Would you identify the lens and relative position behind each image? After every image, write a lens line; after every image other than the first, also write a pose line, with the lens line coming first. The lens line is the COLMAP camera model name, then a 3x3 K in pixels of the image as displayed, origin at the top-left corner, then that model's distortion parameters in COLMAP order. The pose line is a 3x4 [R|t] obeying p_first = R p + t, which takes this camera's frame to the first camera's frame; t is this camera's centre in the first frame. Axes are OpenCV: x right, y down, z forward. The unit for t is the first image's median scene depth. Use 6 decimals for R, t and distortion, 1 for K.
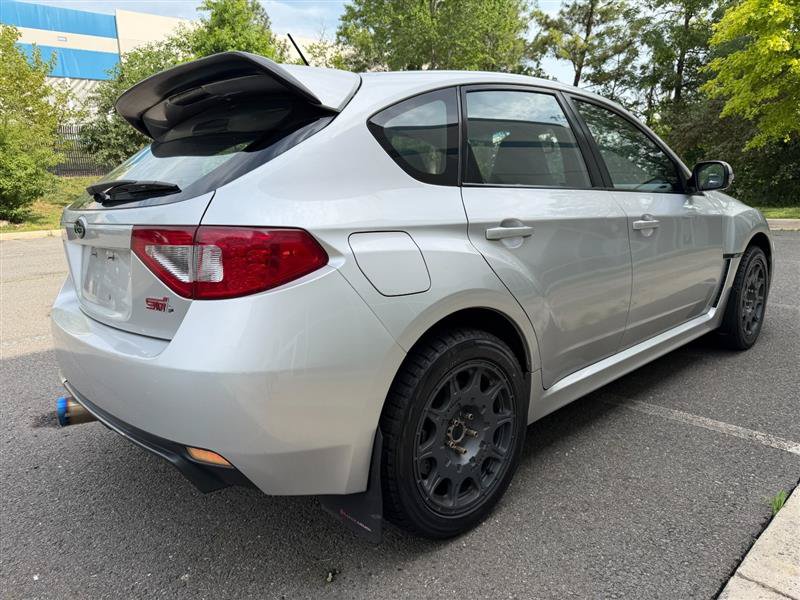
lens RADIAL K [[570.0, 0, 395.7], [0, 570.0, 306.6], [0, 0, 1]] dist [0.007214, -0.007329]
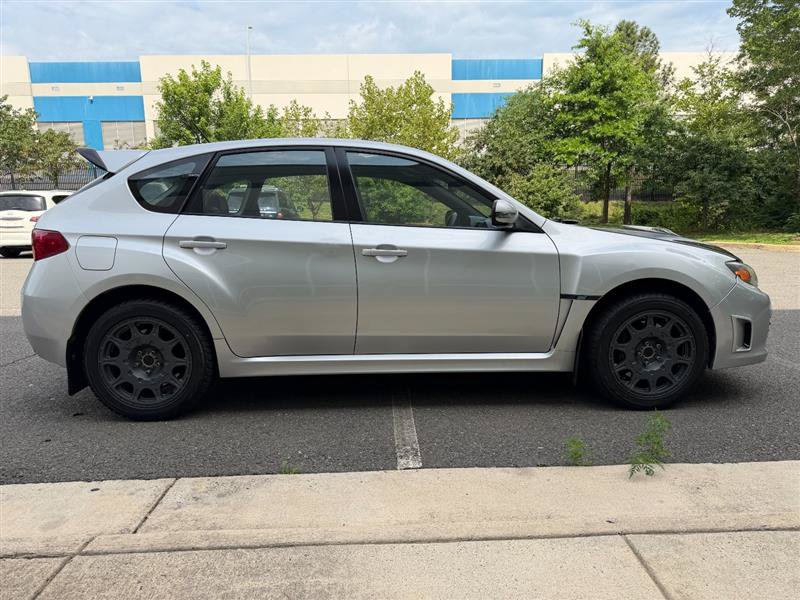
lens RADIAL K [[573.1, 0, 400.0], [0, 573.1, 300.0], [0, 0, 1]] dist [0.046393, -0.063999]
pose [[0.765664, 0.120367, -0.631878, 1.005403], [-0.156235, 0.987719, -0.001162, -0.039181], [0.623978, 0.099611, 0.775067, 0.079181]]
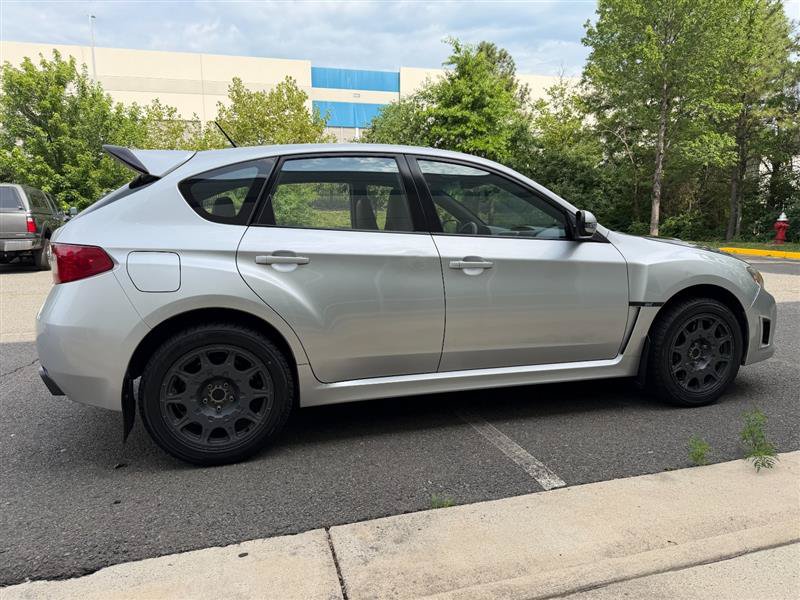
lens RADIAL K [[575.4, 0, 401.2], [0, 575.4, 300.8], [0, 0, 1]] dist [0.038971, -0.049506]
pose [[0.902747, 0.084062, -0.421878, 0.656586], [-0.114844, 0.992221, -0.048040, 0.001384], [0.414558, 0.091818, 0.905379, -0.086126]]
